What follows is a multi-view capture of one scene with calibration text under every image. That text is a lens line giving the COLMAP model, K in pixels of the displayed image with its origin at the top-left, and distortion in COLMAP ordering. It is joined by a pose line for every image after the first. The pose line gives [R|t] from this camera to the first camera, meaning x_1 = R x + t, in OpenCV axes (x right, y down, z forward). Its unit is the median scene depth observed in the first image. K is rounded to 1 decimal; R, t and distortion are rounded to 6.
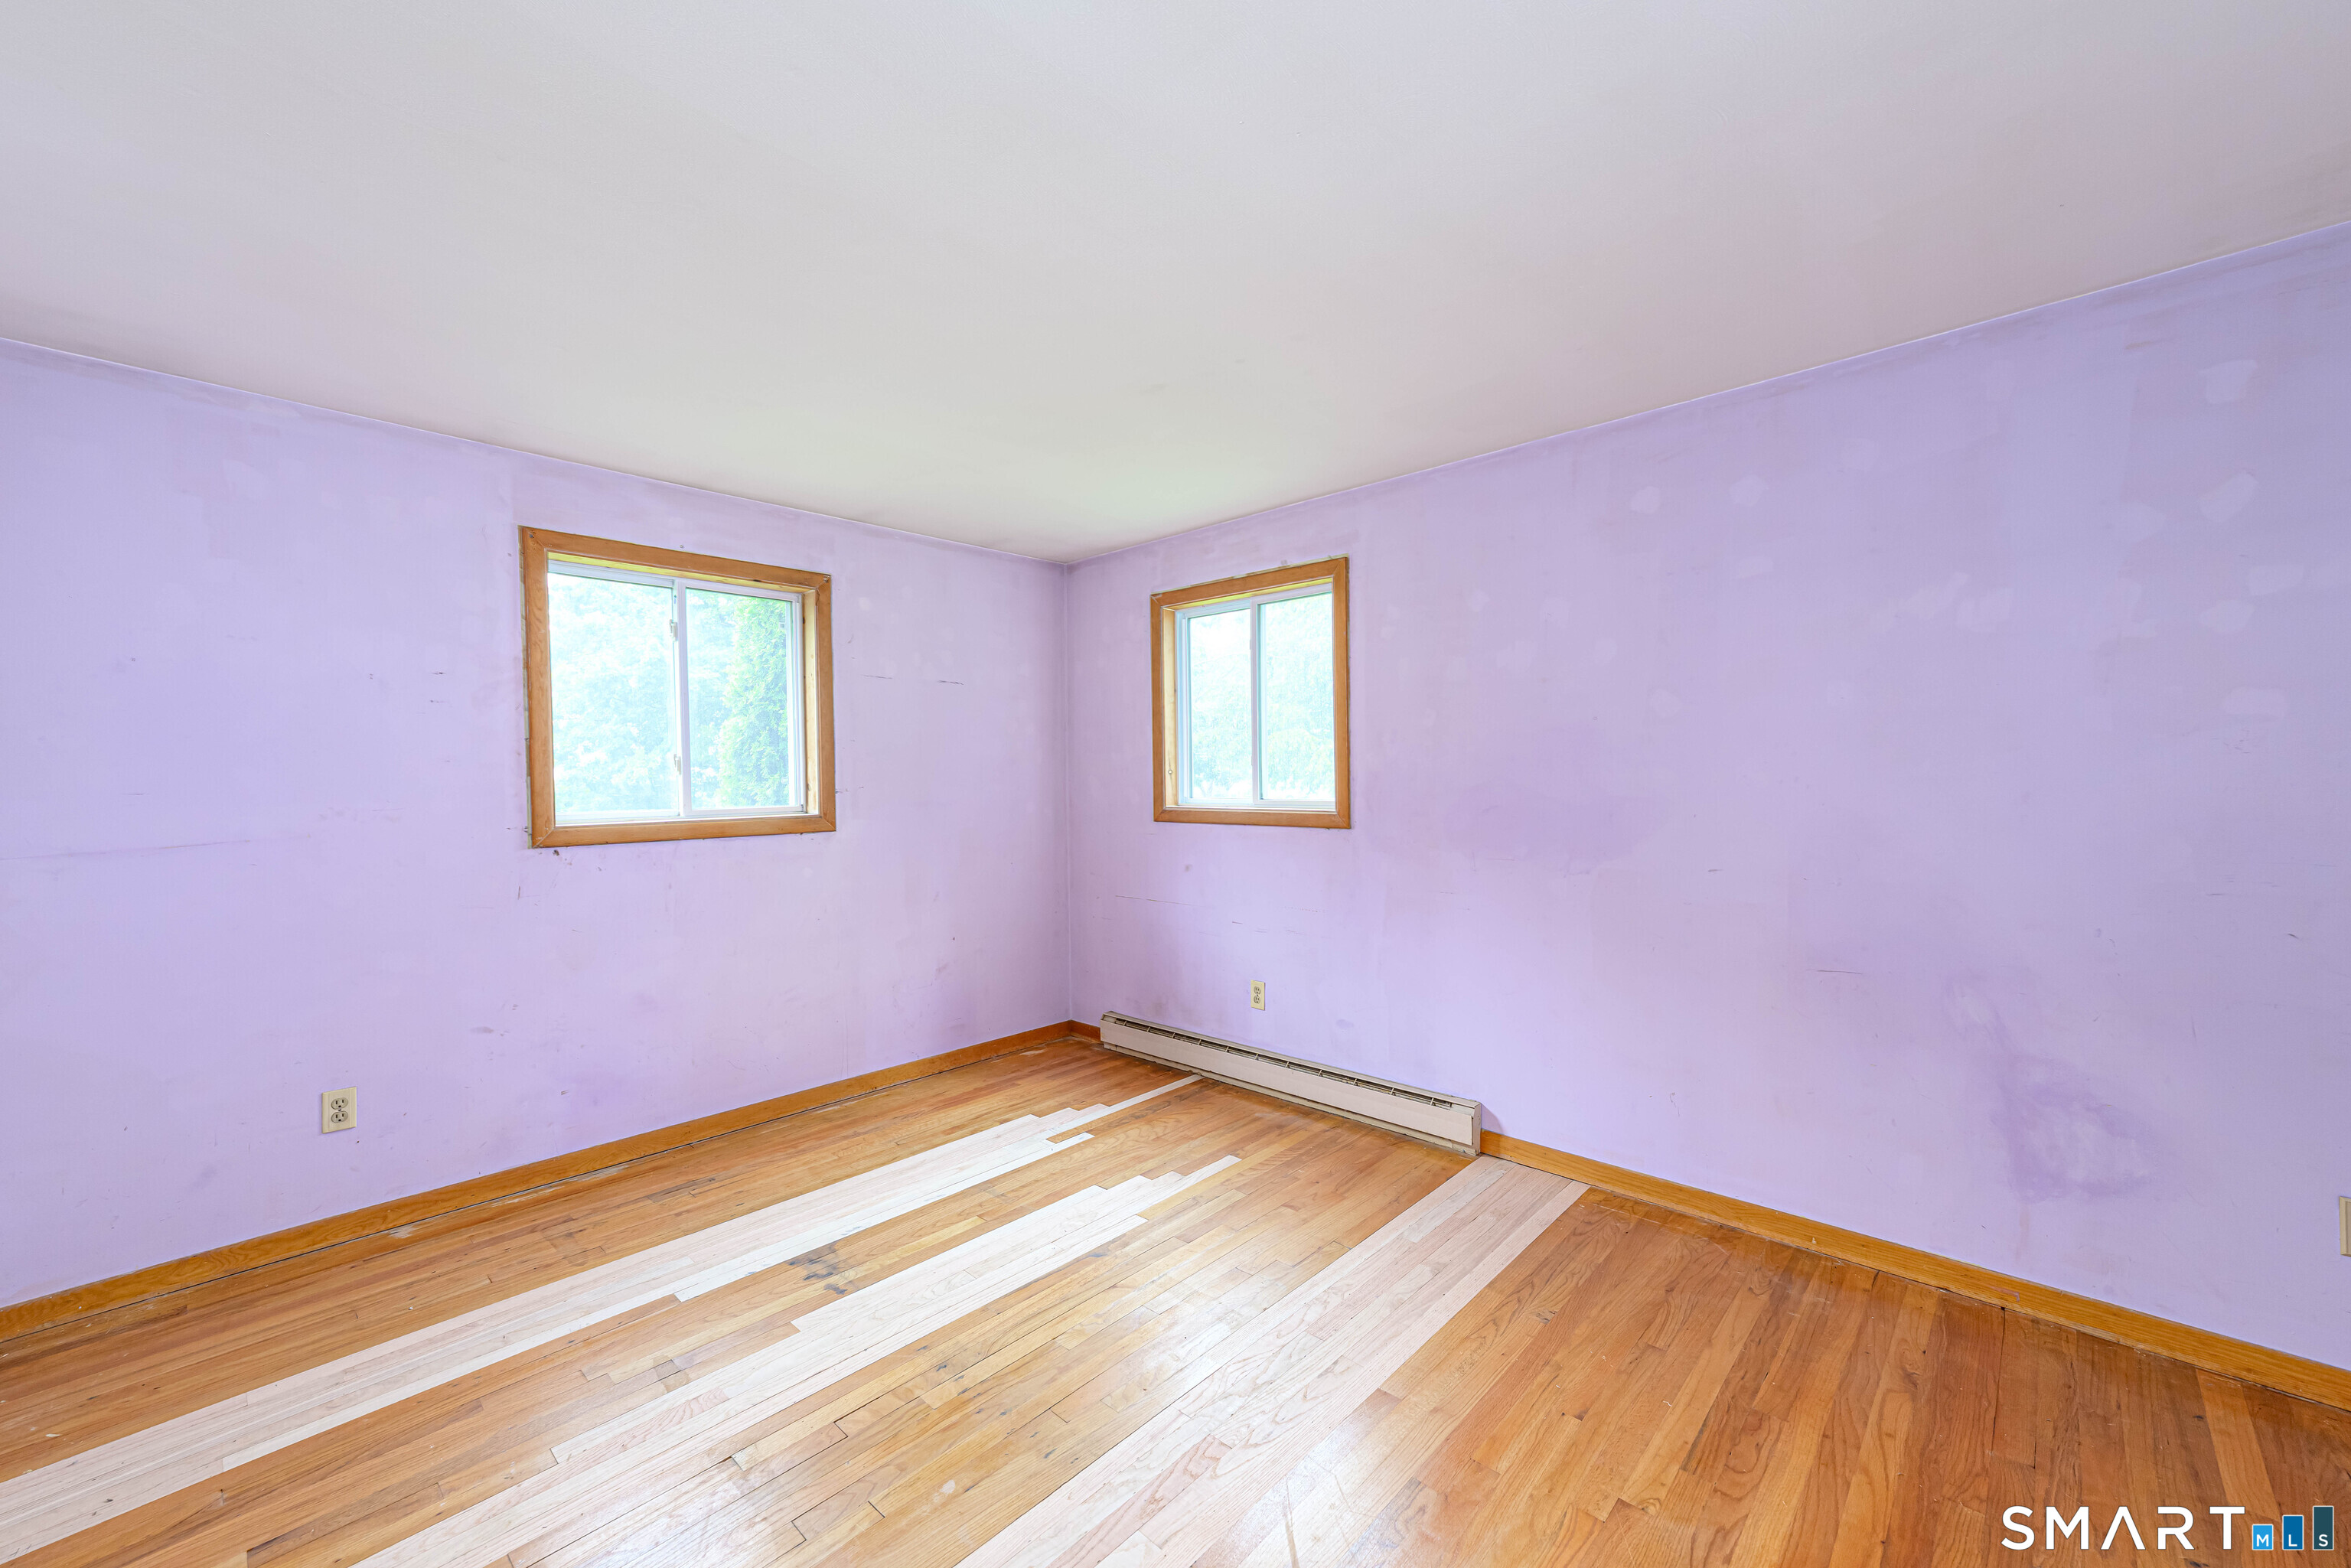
lens RADIAL K [[919.9, 0, 1163.0], [0, 919.9, 796.5], [0, 0, 1]] dist [0.021431, 0.001005]
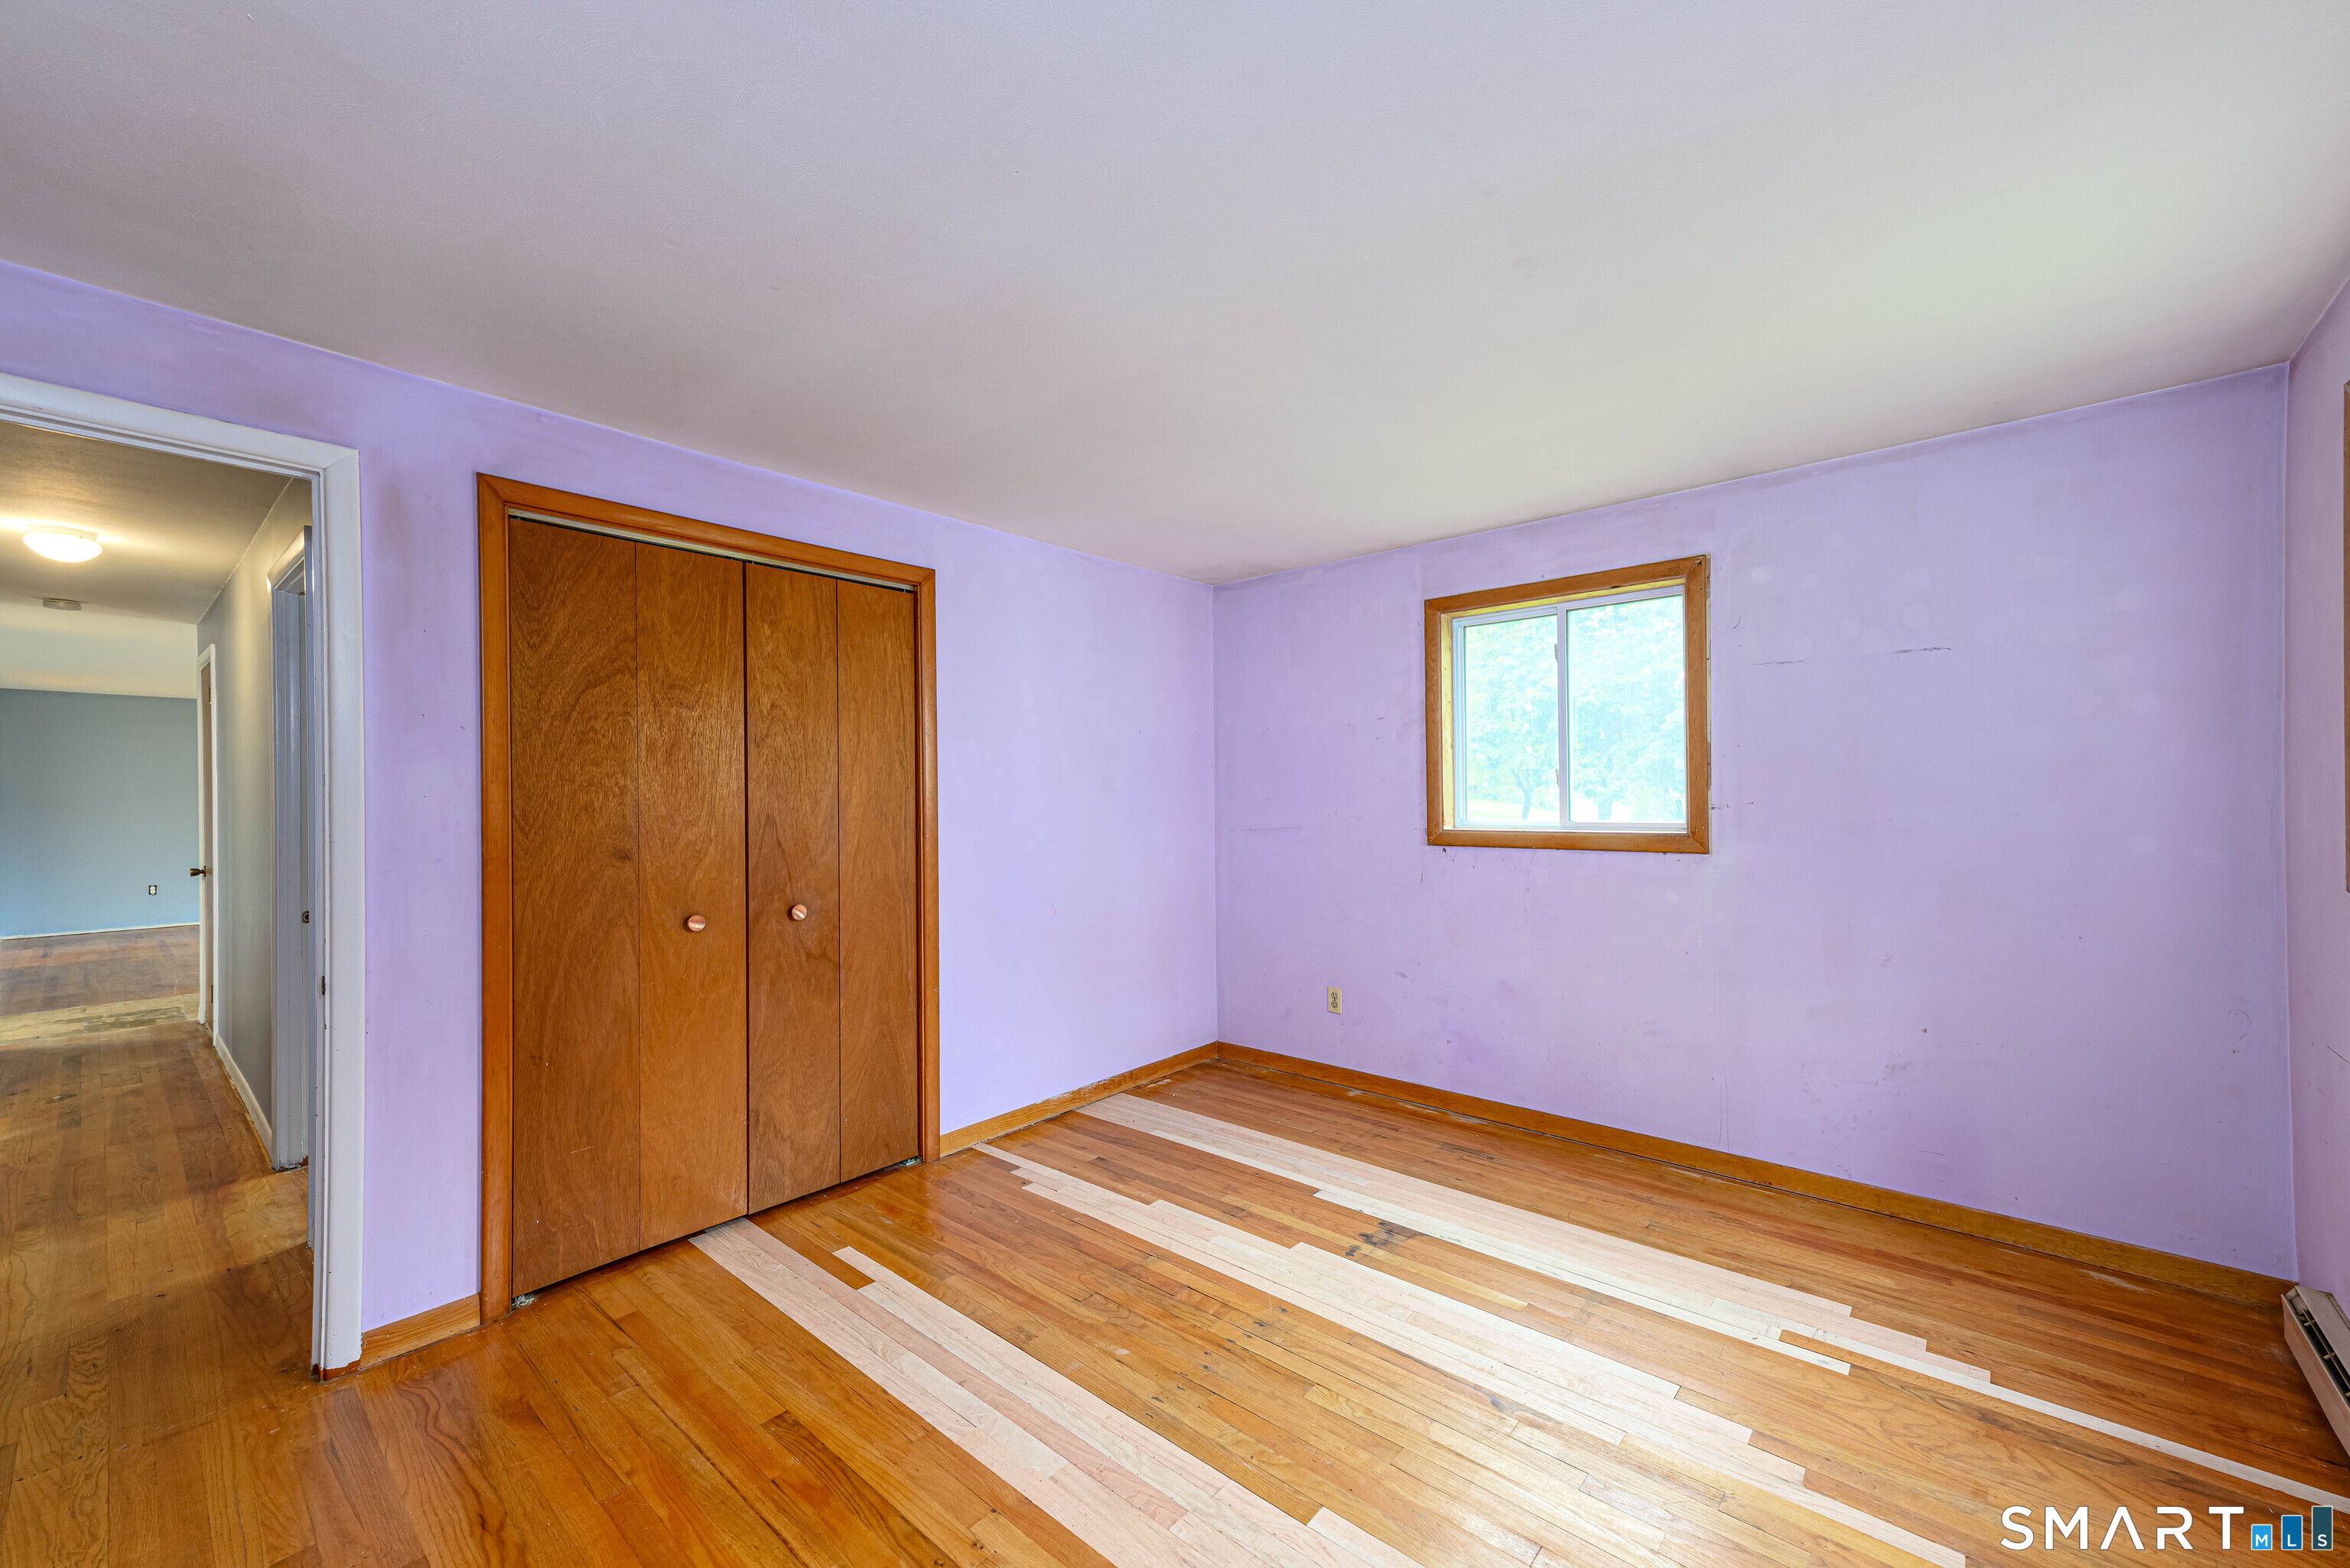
lens RADIAL K [[919.5, 0, 1162.5], [0, 919.5, 796.5], [0, 0, 1]] dist [0.021431, 0.001005]
pose [[0.037440, 0.011850, -0.999229, 0.602033], [-0.015728, 0.999813, 0.011267, -0.021406], [0.999175, 0.015294, 0.037619, 0.579660]]
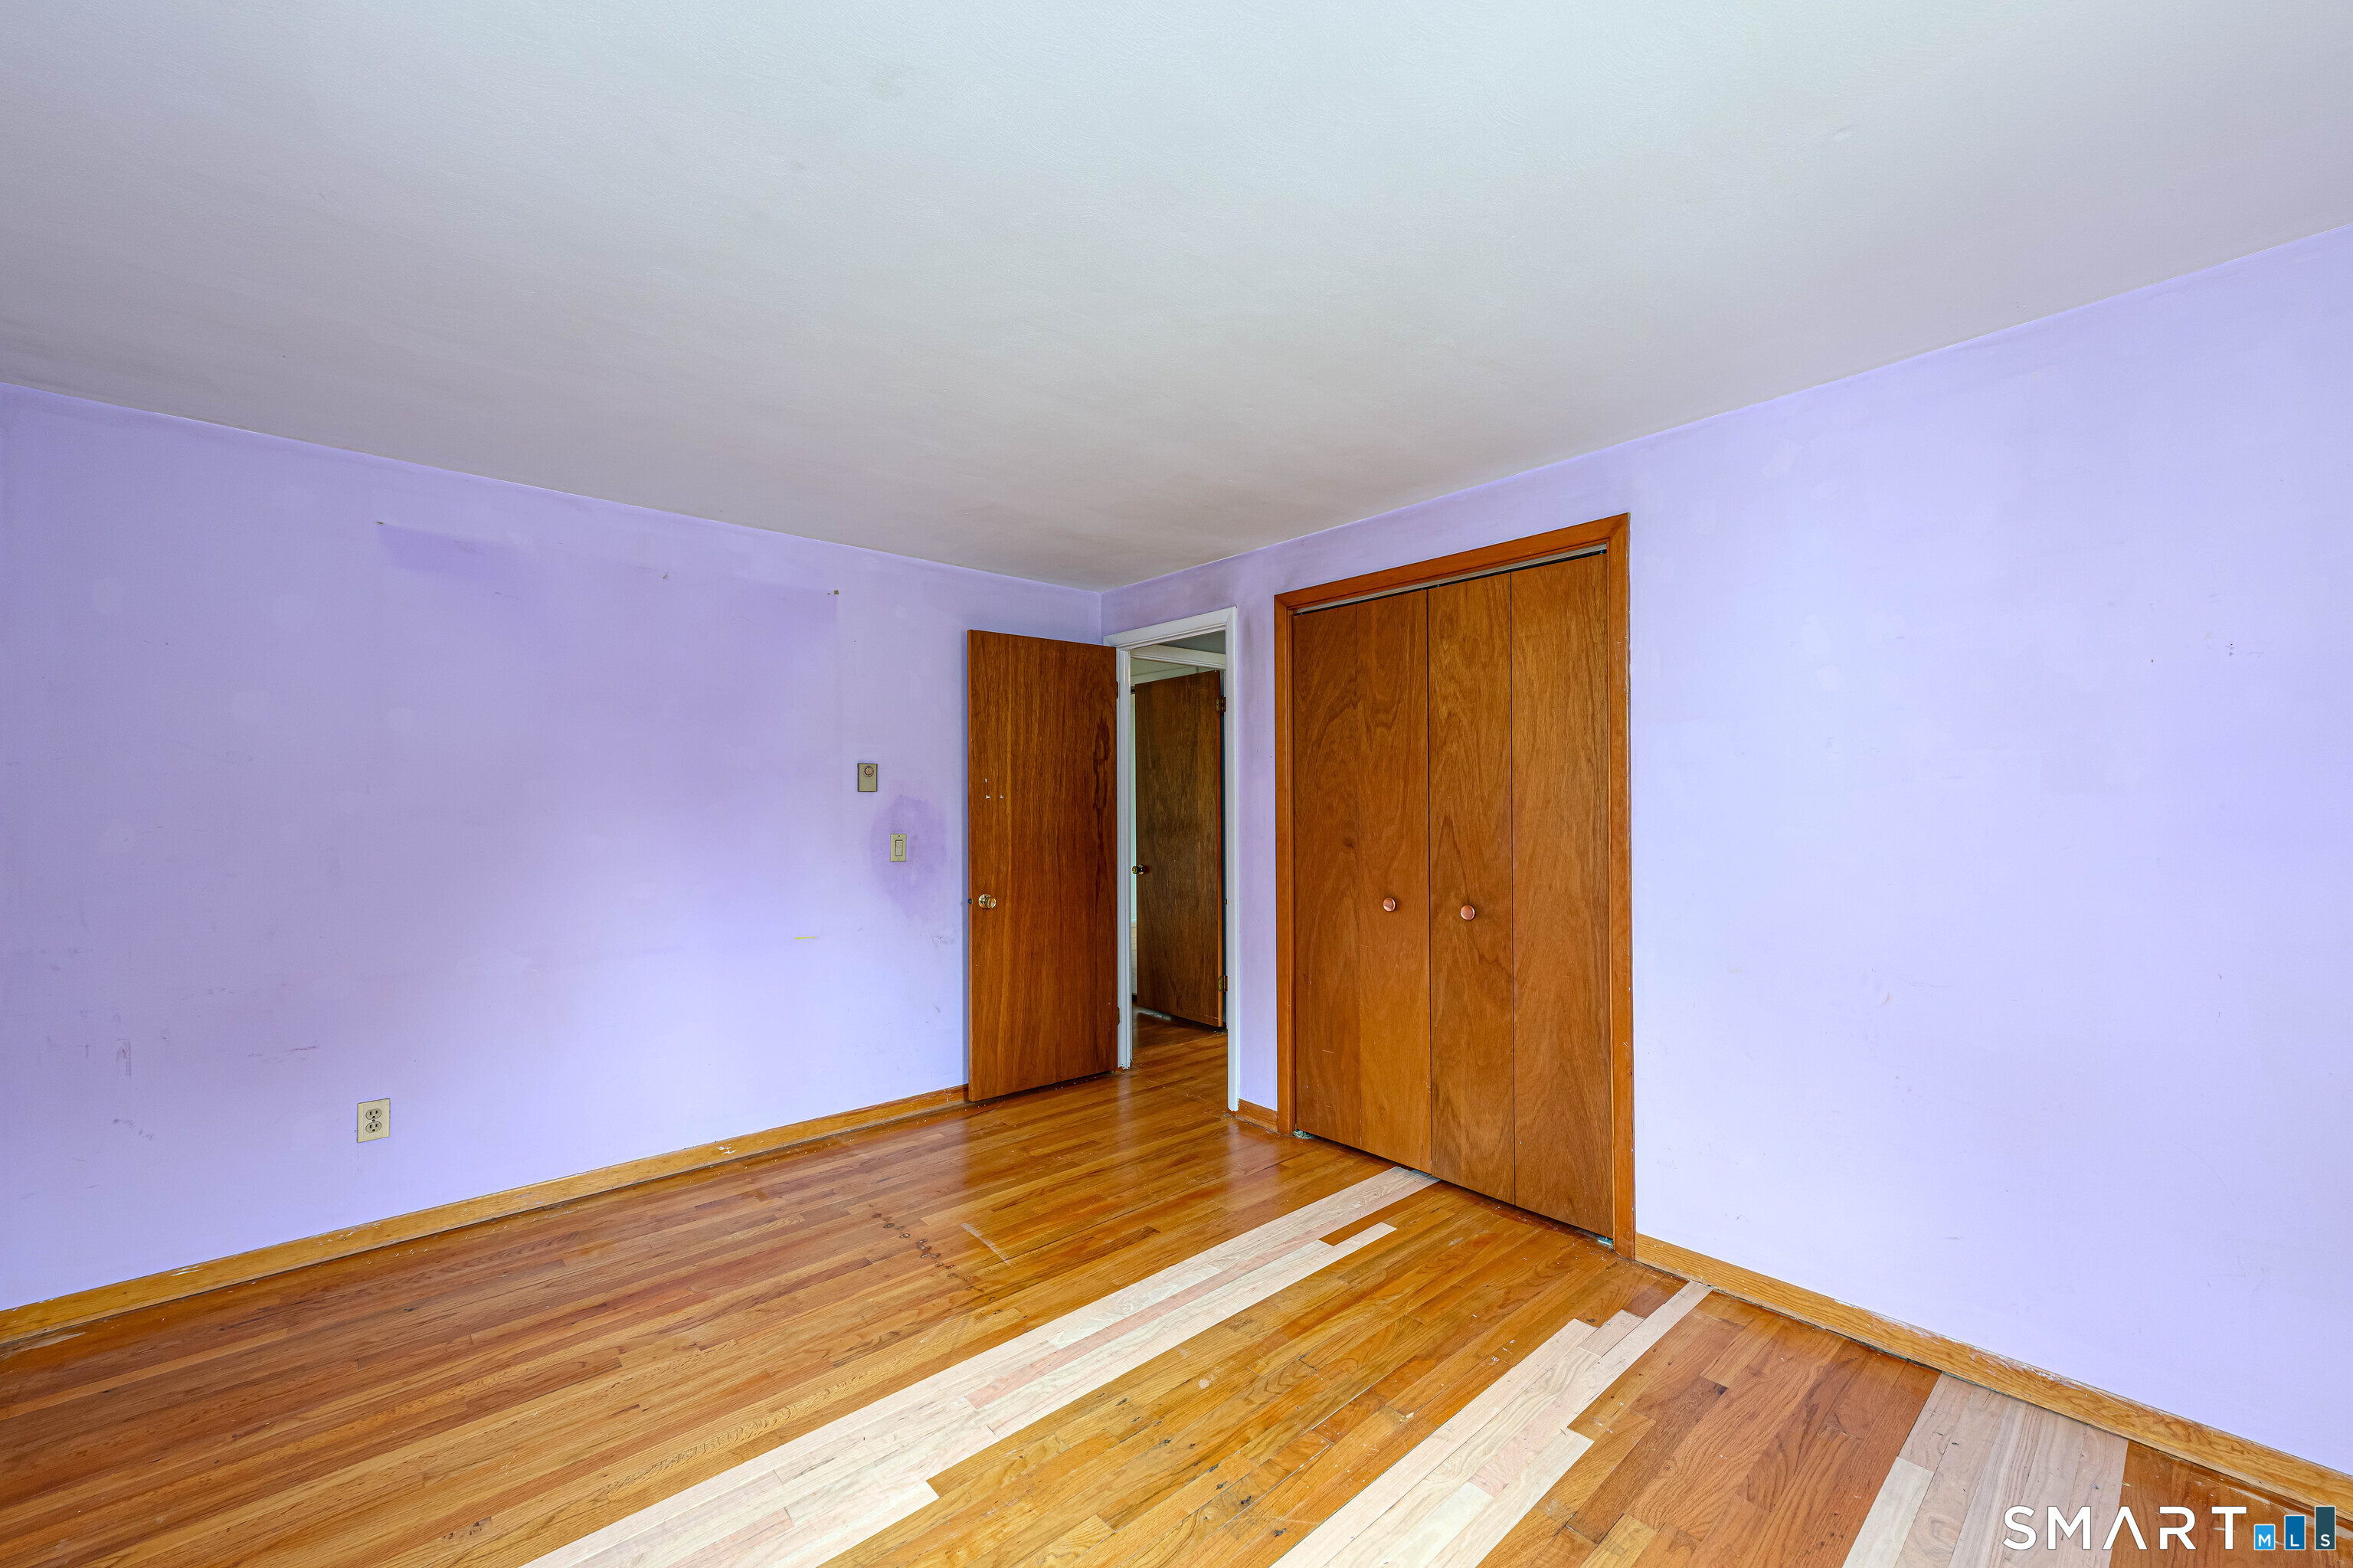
lens RADIAL K [[920.7, 0, 1164.0], [0, 920.7, 796.5], [0, 0, 1]] dist [0.021431, 0.001005]
pose [[-0.995980, 0.017156, 0.087913, -0.173559], [0.018678, 0.999689, 0.016519, -0.030721], [-0.087602, 0.018095, -0.995991, 1.284389]]
